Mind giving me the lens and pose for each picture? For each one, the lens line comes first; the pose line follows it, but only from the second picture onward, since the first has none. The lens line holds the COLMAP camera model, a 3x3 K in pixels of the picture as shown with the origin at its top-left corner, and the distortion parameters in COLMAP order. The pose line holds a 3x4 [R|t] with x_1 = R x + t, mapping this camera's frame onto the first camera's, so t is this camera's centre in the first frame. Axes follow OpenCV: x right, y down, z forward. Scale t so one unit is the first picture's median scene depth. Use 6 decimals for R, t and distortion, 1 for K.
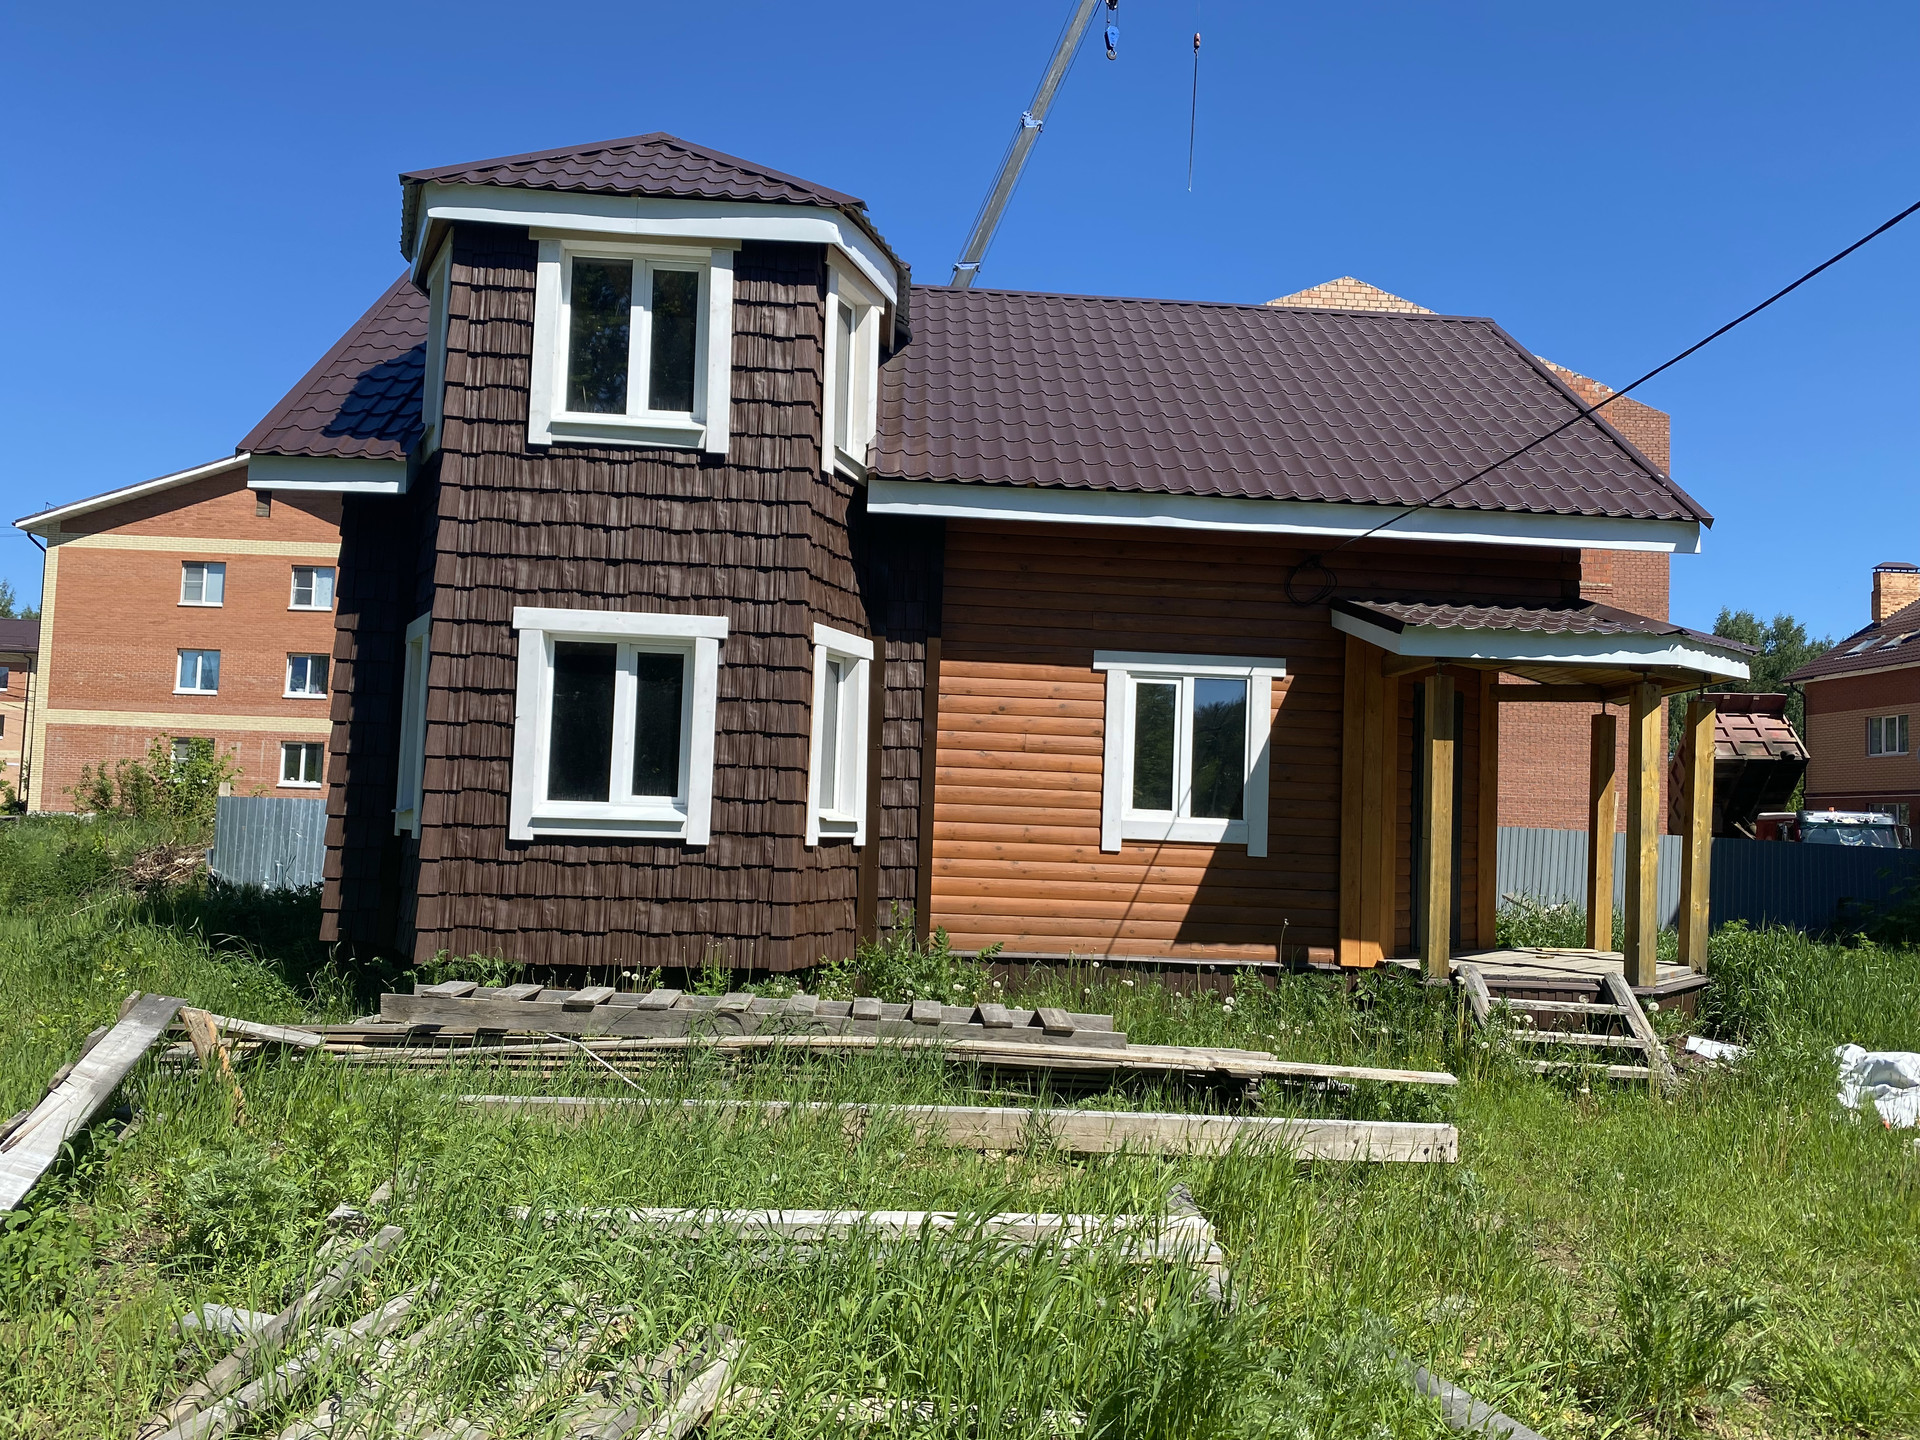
lens RADIAL K [[1465.5, 0, 961.7], [0, 1465.5, 700.2], [0, 0, 1]] dist [0.102122, -0.219608]
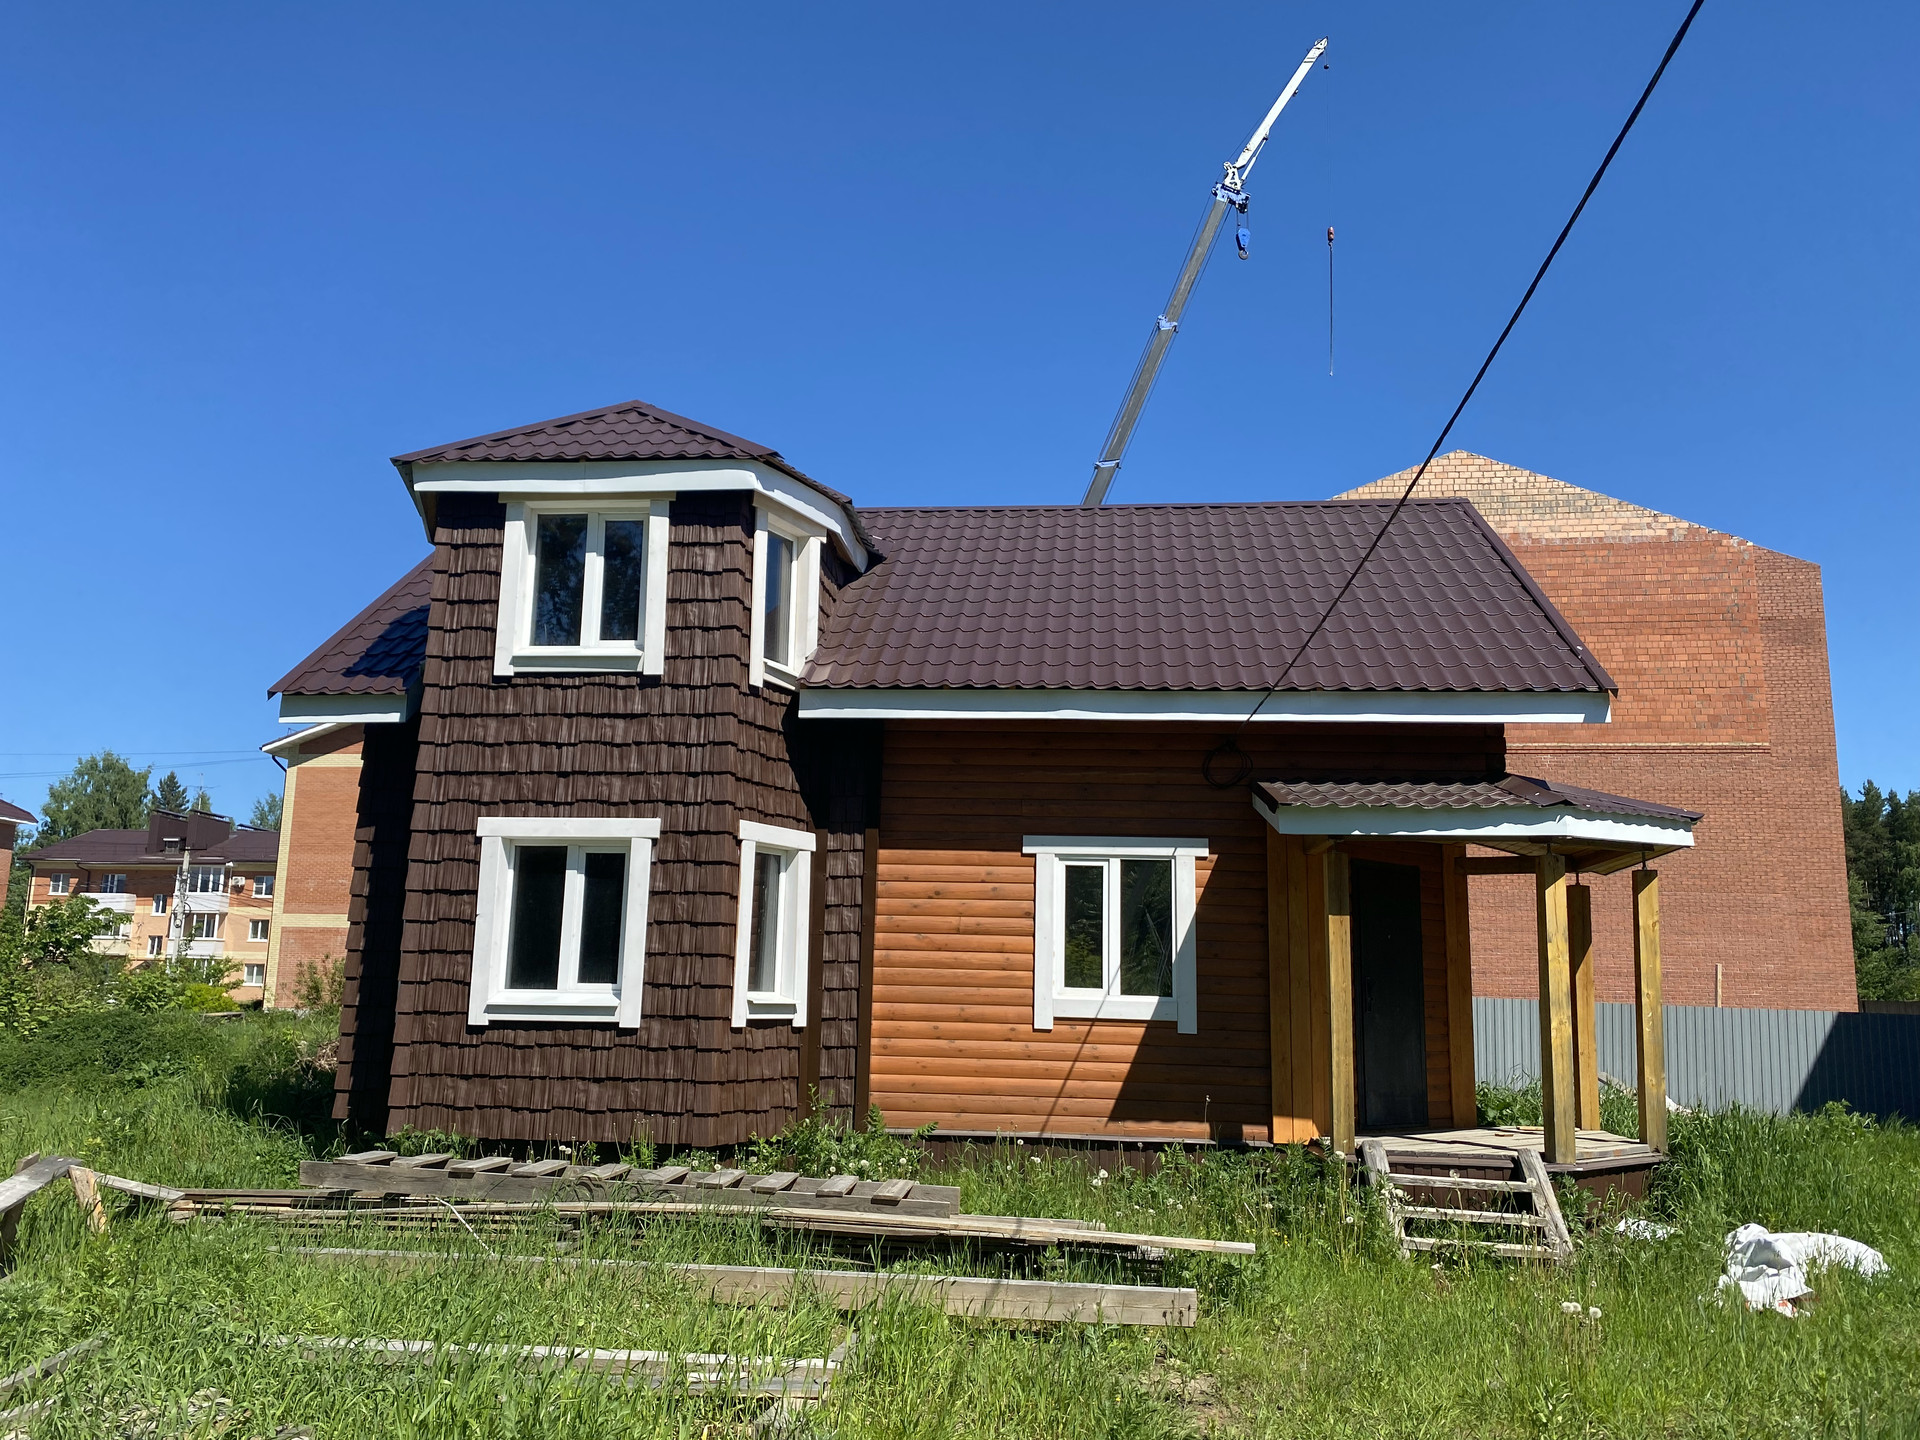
lens RADIAL K [[1462.9, 0, 961.5], [0, 1462.9, 701.7], [0, 0, 1]] dist [0.102250, -0.224665]
pose [[0.985827, -0.046729, -0.161123, 0.241597], [0.026678, 0.991869, -0.124435, 0.000363], [0.165628, 0.118373, 0.979058, -0.064455]]
